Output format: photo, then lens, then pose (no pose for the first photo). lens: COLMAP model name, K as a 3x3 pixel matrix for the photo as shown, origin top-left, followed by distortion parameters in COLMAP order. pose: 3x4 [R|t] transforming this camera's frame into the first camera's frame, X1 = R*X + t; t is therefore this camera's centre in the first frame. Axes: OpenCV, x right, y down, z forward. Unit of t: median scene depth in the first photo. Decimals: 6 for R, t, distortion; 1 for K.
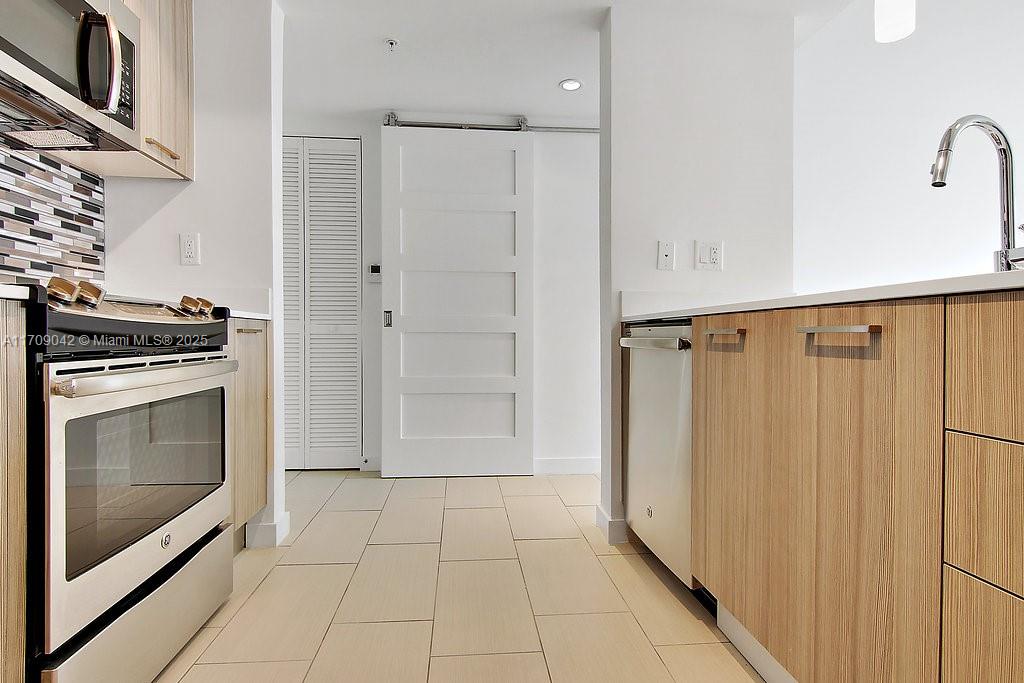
lens RADIAL K [[517.8, 0, 506.5], [0, 517.8, 344.7], [0, 0, 1]] dist [0.000782, -0.009789]
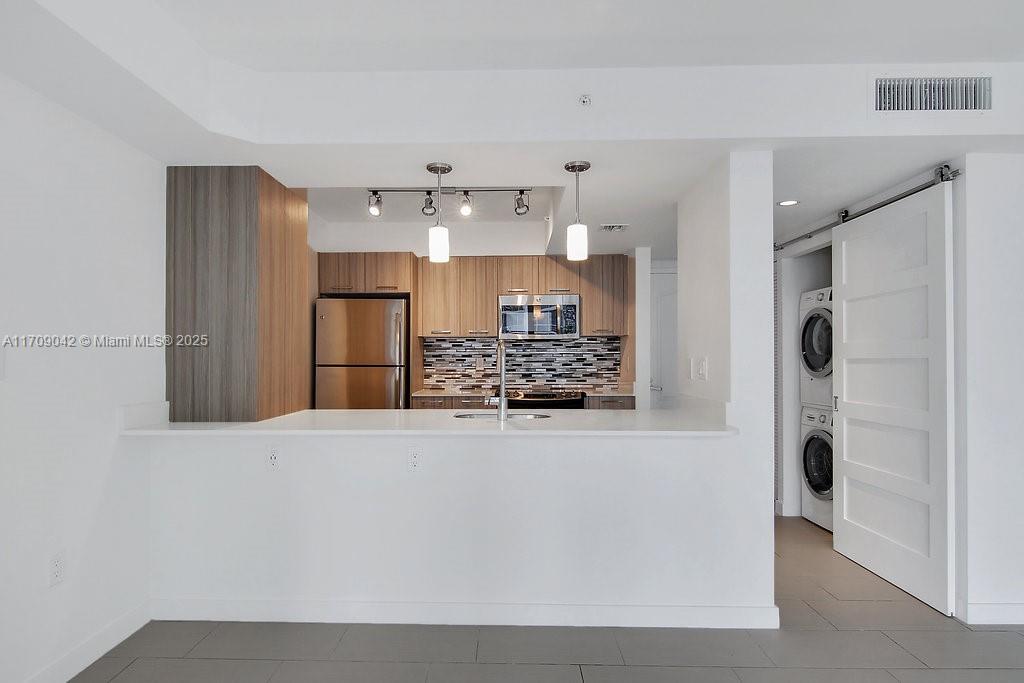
lens RADIAL K [[517.8, 0, 488.0], [0, 517.8, 345.9], [0, 0, 1]] dist [0.000782, -0.009789]
pose [[-0.095917, -0.022093, -0.995144, 1.526704], [-0.004634, 0.999753, -0.021749, -0.168344], [0.995379, 0.002525, -0.095996, 0.455955]]
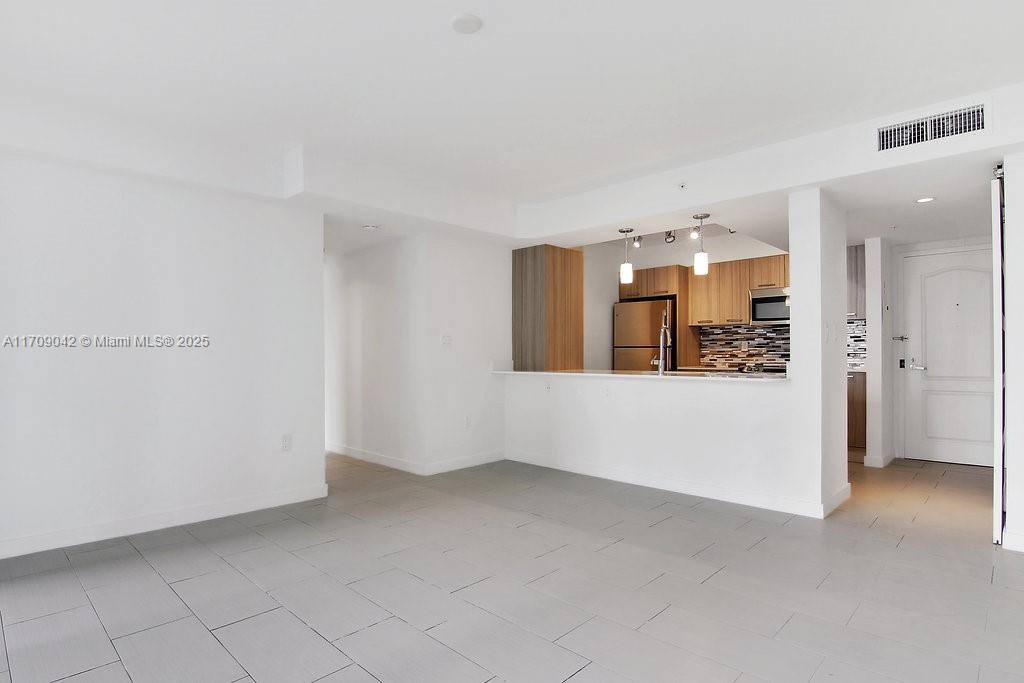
lens RADIAL K [[517.8, 0, 506.8], [0, 517.8, 347.8], [0, 0, 1]] dist [0.000782, -0.009789]
pose [[-0.742312, -0.001114, -0.670054, 2.067730], [0.000635, 0.999997, -0.002366, -0.126272], [0.670055, -0.002182, -0.742309, 1.355292]]
